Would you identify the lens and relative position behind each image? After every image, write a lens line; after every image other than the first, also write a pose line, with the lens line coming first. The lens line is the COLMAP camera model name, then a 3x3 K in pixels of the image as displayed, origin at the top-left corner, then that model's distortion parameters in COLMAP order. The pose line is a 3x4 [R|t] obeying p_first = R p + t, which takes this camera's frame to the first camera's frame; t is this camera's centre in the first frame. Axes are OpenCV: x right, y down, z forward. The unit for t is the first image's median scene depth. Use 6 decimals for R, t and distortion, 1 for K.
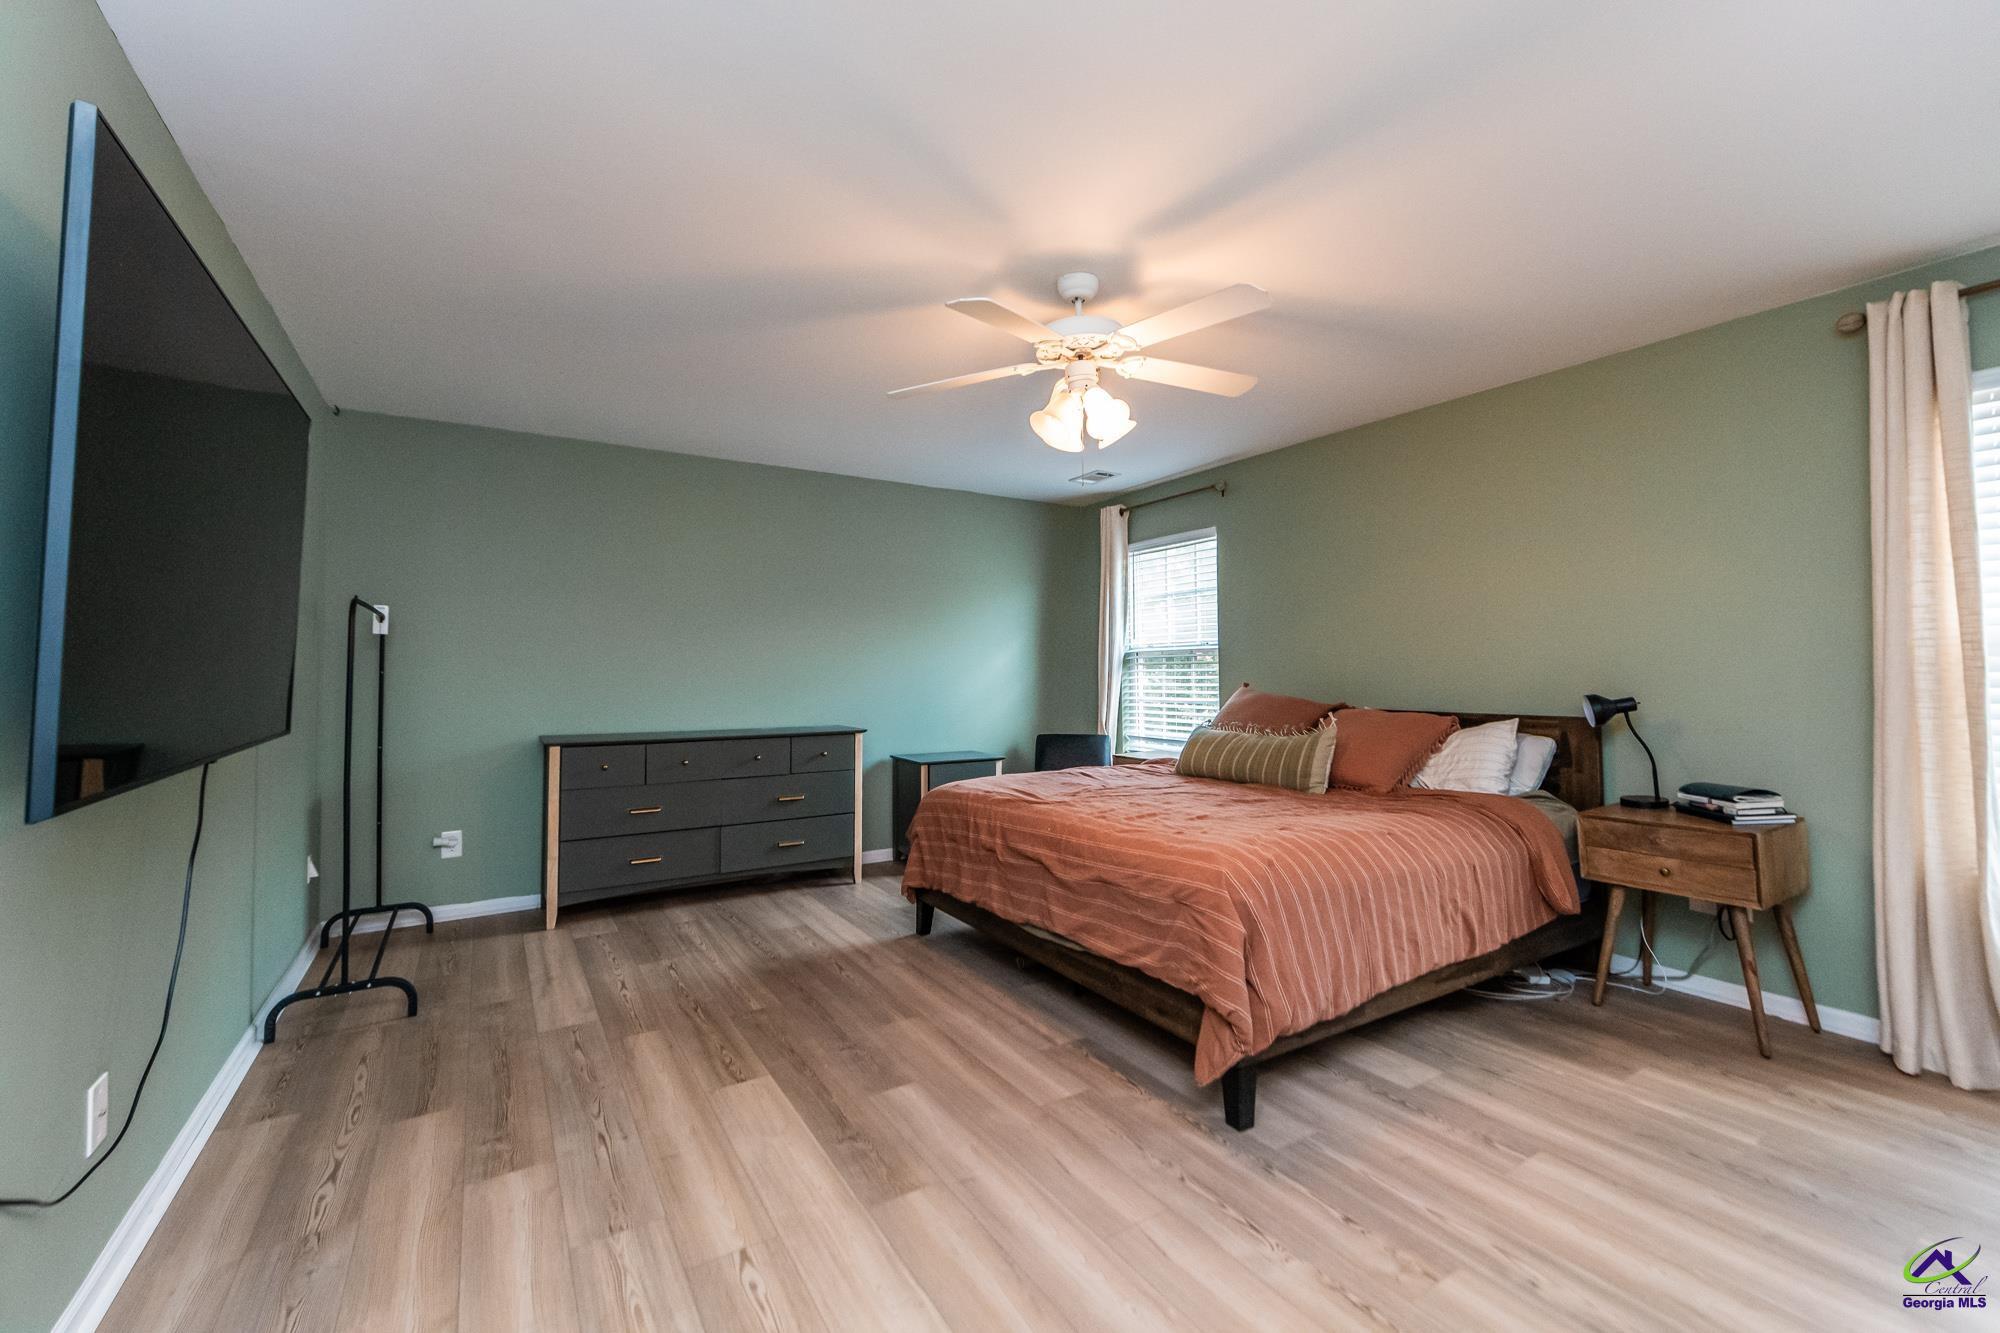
lens RADIAL K [[819.6, 0, 990.5], [0, 819.6, 648.3], [0, 0, 1]] dist [0.019799, -0.009391]
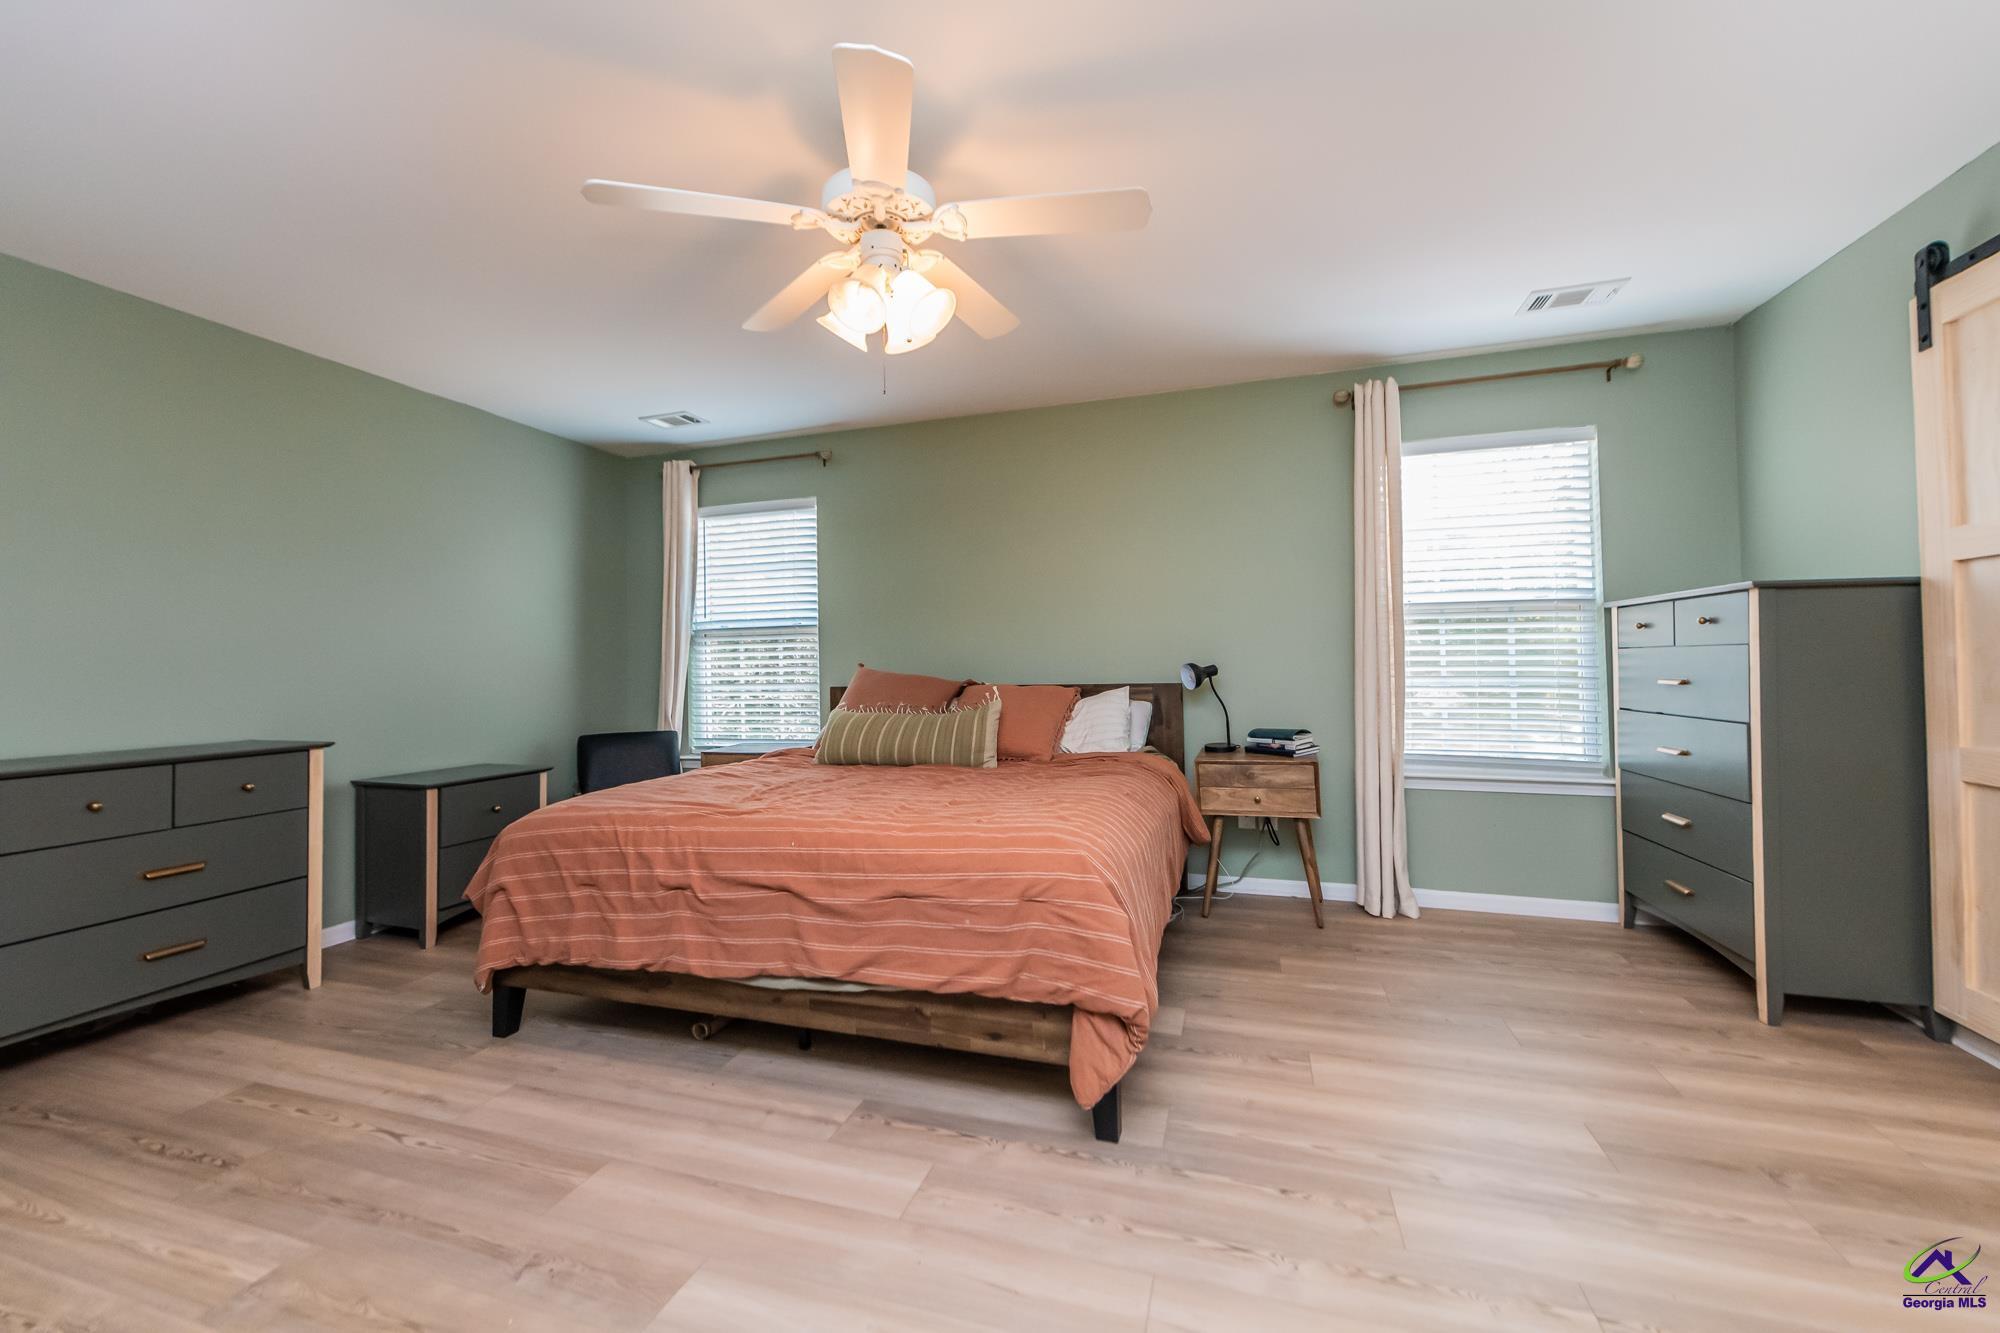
lens RADIAL K [[787.2, 0, 987.7], [0, 787.2, 649.9], [0, 0, 1]] dist [0.017699, -0.007696]
pose [[0.759276, 0.004729, 0.650751, -0.264863], [-0.005762, 0.999983, -0.000543, 0.039966], [-0.650743, -0.003338, 0.759291, 0.323866]]
